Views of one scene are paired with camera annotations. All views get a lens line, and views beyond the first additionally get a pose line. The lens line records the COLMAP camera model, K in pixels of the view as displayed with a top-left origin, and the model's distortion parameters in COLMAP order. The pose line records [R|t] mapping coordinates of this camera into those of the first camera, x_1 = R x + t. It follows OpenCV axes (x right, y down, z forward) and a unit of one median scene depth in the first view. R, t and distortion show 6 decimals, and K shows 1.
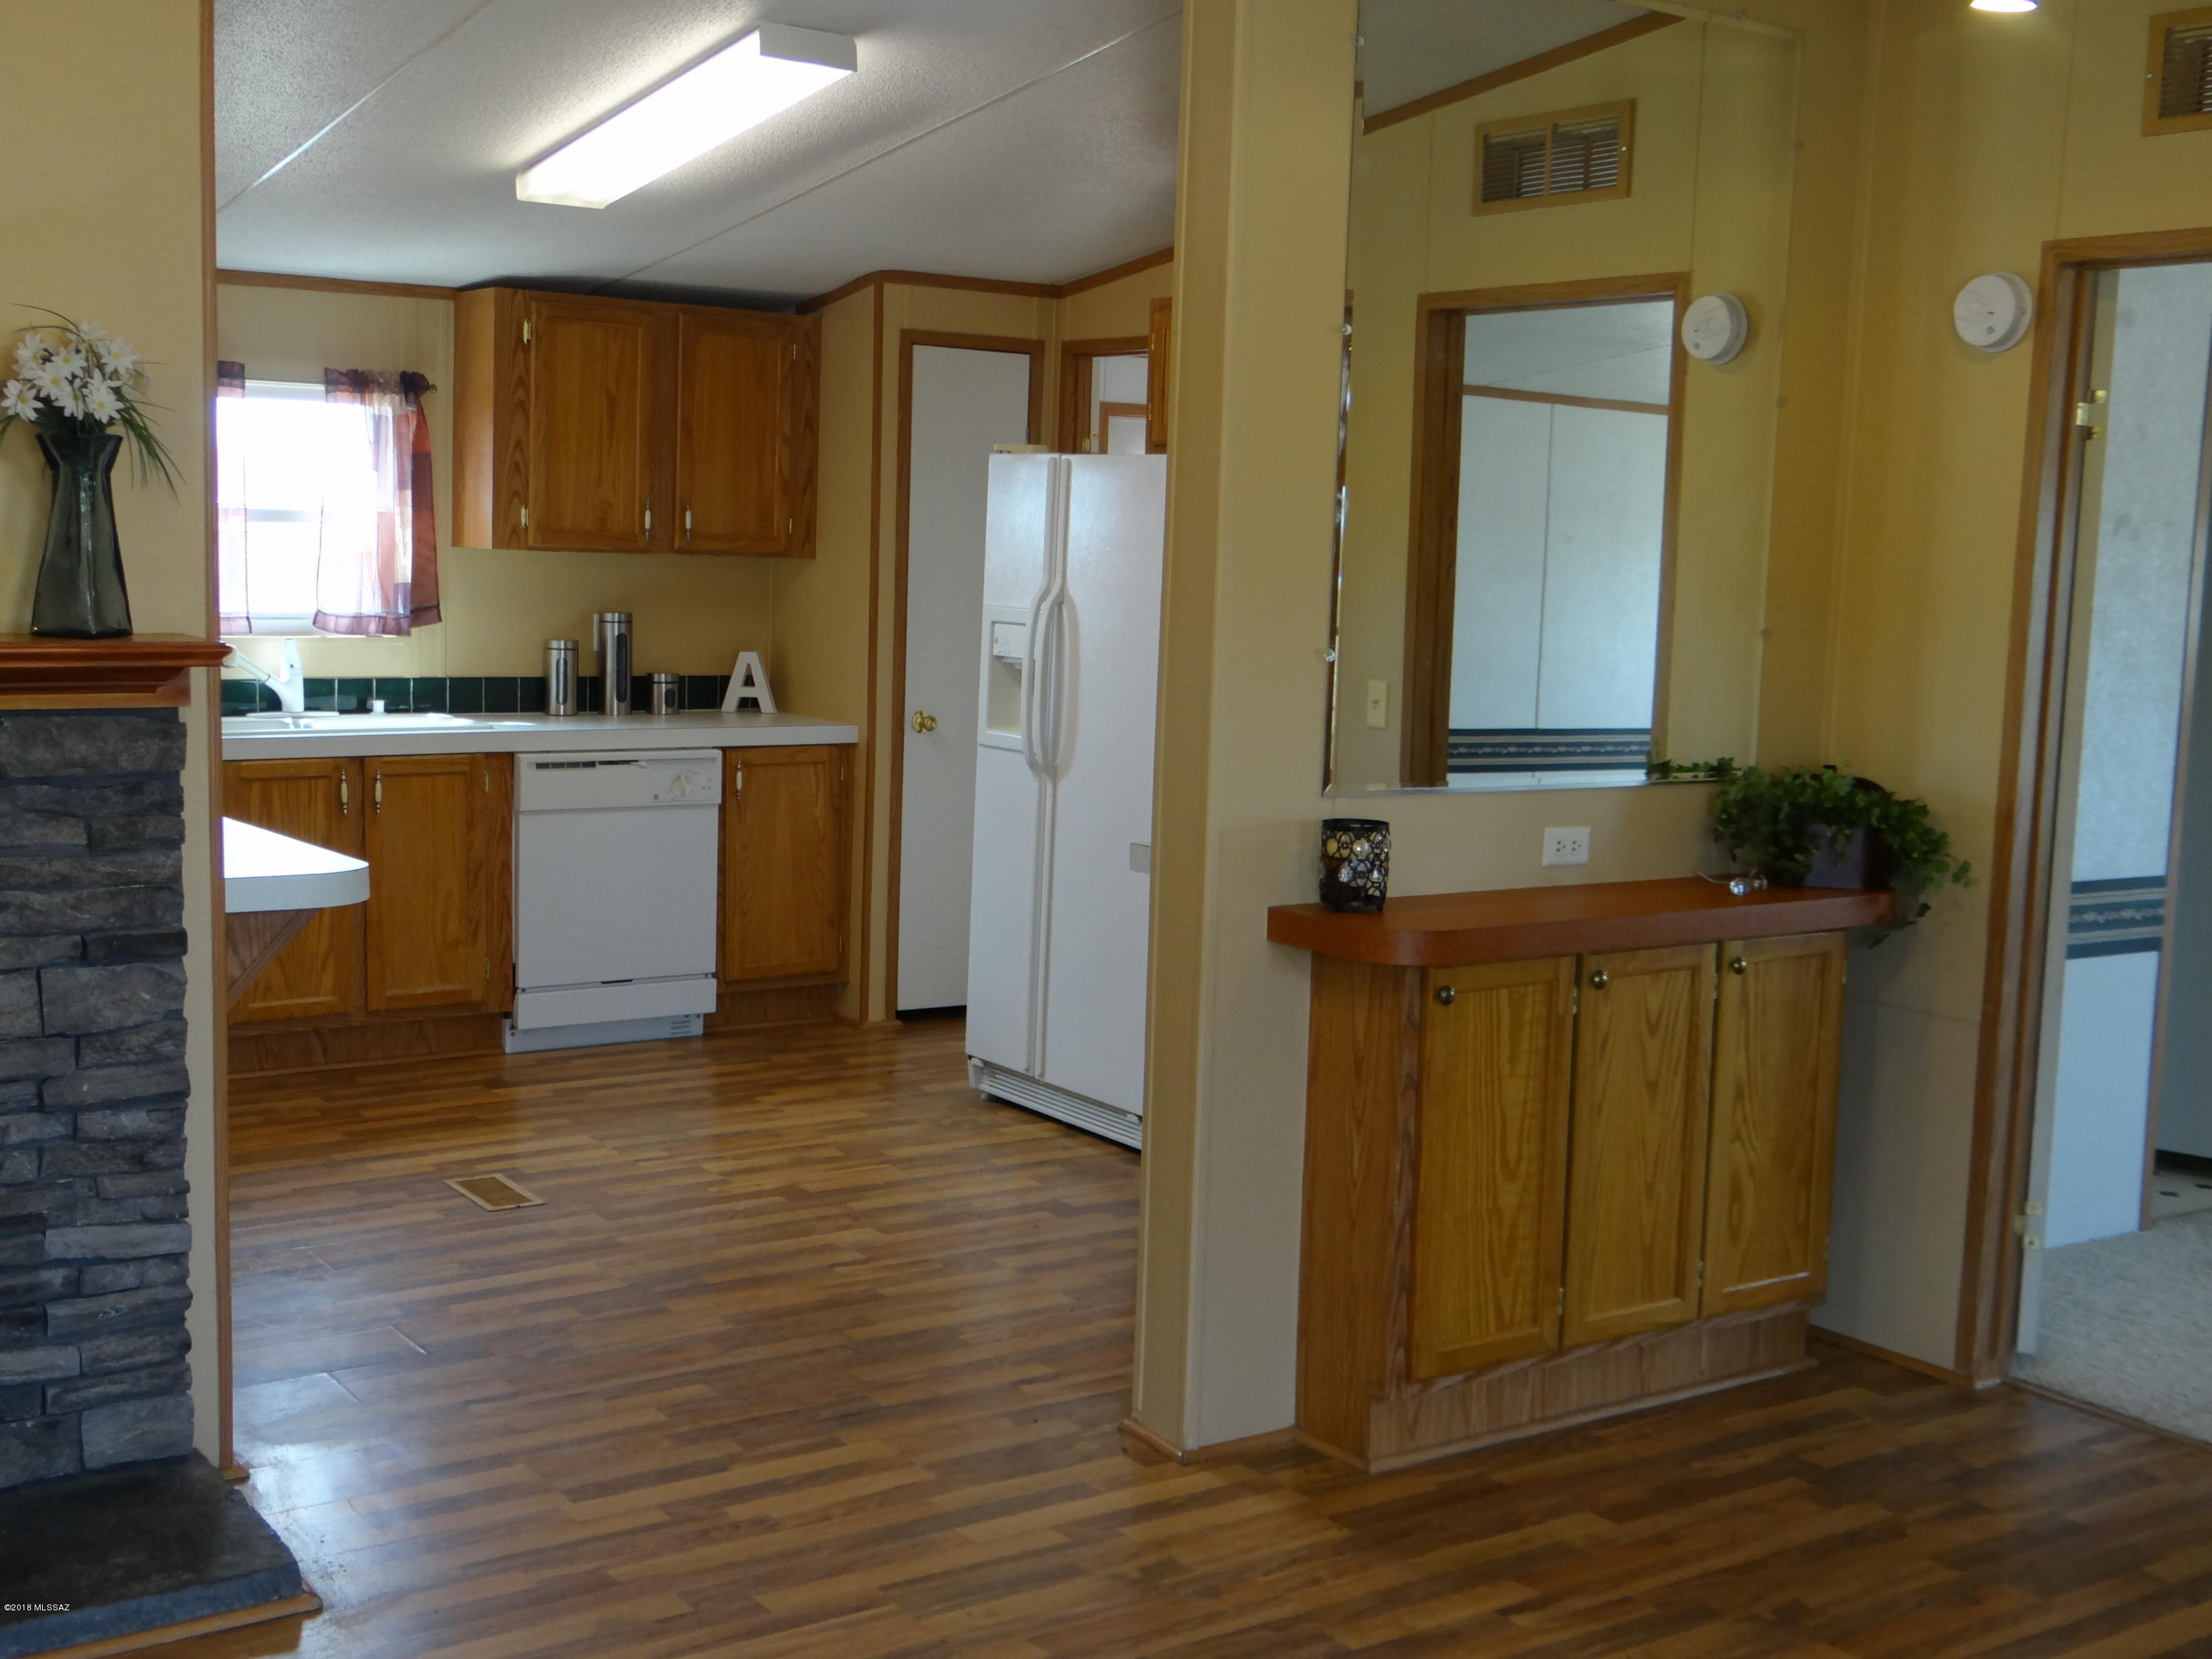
lens RADIAL K [[2604.6, 0, 1057.2], [0, 2604.6, 798.5], [0, 0, 1]] dist [0.031220, 0.000000]
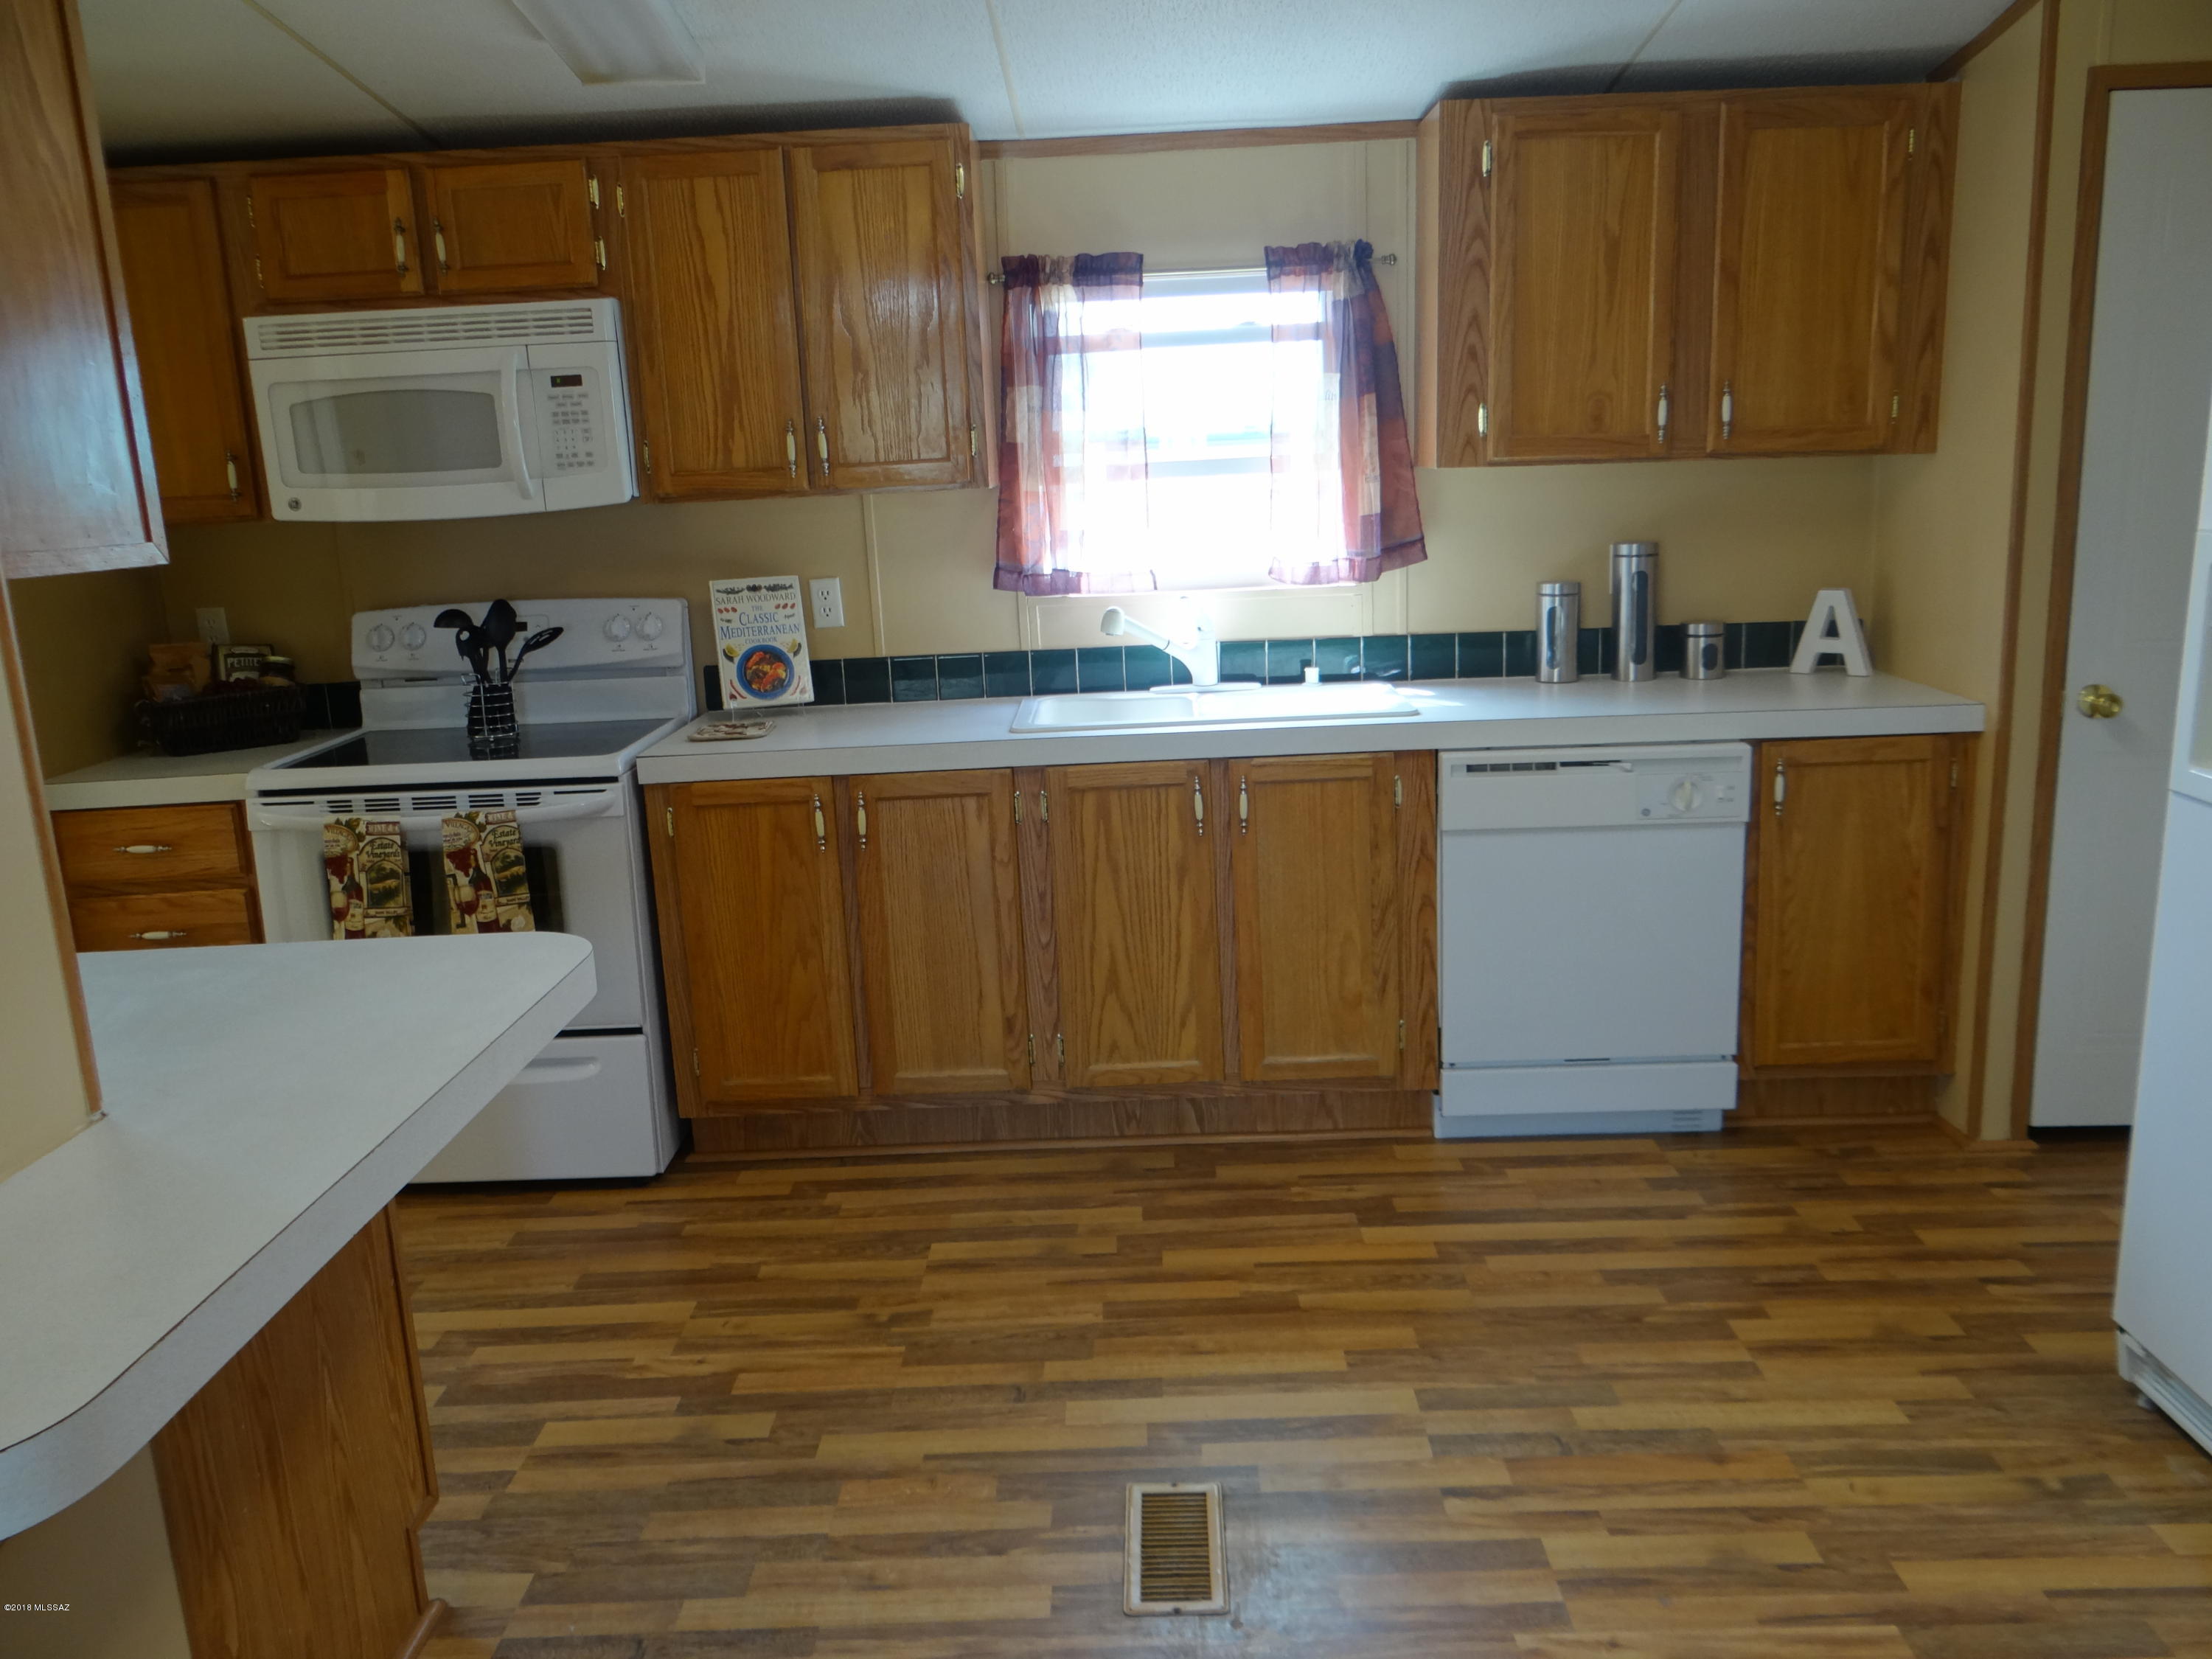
lens RADIAL K [[1764.4, 0, 1090.7], [0, 1764.4, 807.9], [0, 0, 1]] dist [0.000830, -0.003173]
pose [[0.813475, 0.060861, -0.578407, -0.000121], [0.004108, 0.993884, 0.110356, -0.059728], [0.581585, -0.092148, 0.808250, 0.568958]]
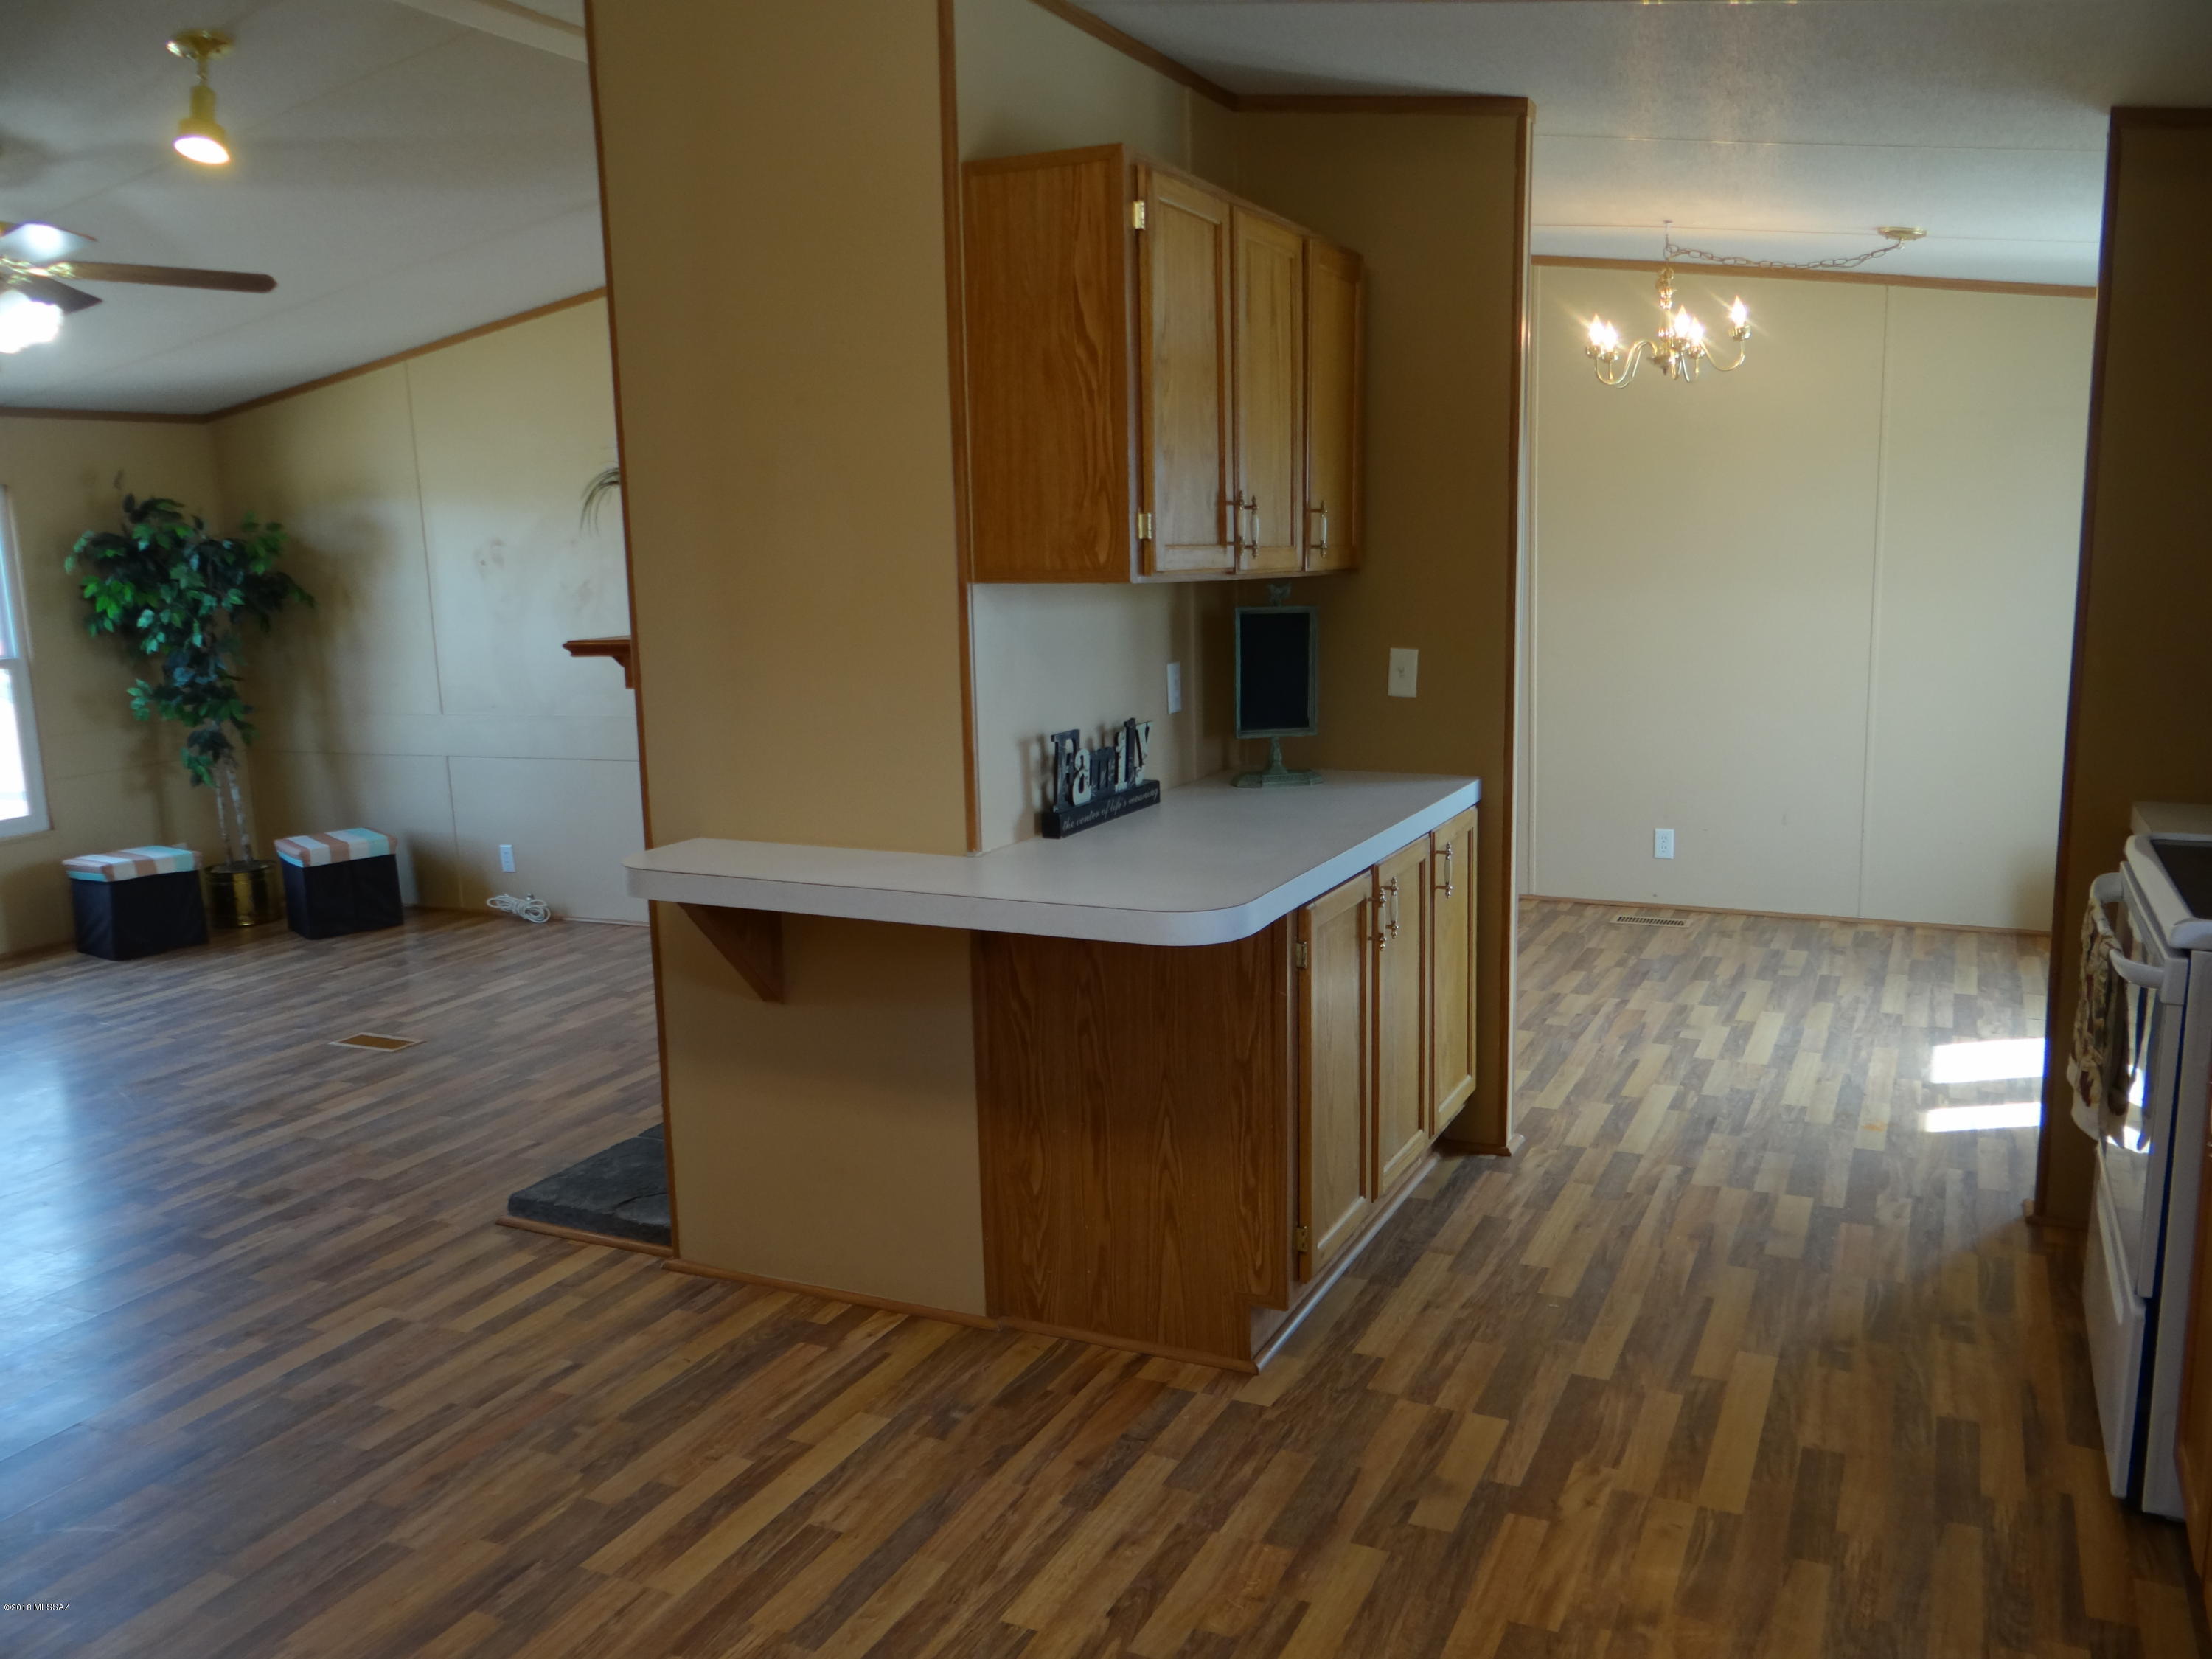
lens RADIAL K [[1764.4, 0, 1115.0], [0, 1764.4, 838.5], [0, 0, 1]] dist [0.000830, -0.003173]
pose [[-0.861339, 0.090331, -0.499936, -0.045990], [-0.046733, 0.965805, 0.255023, -0.117143], [0.505877, 0.243025, -0.827664, 1.095112]]
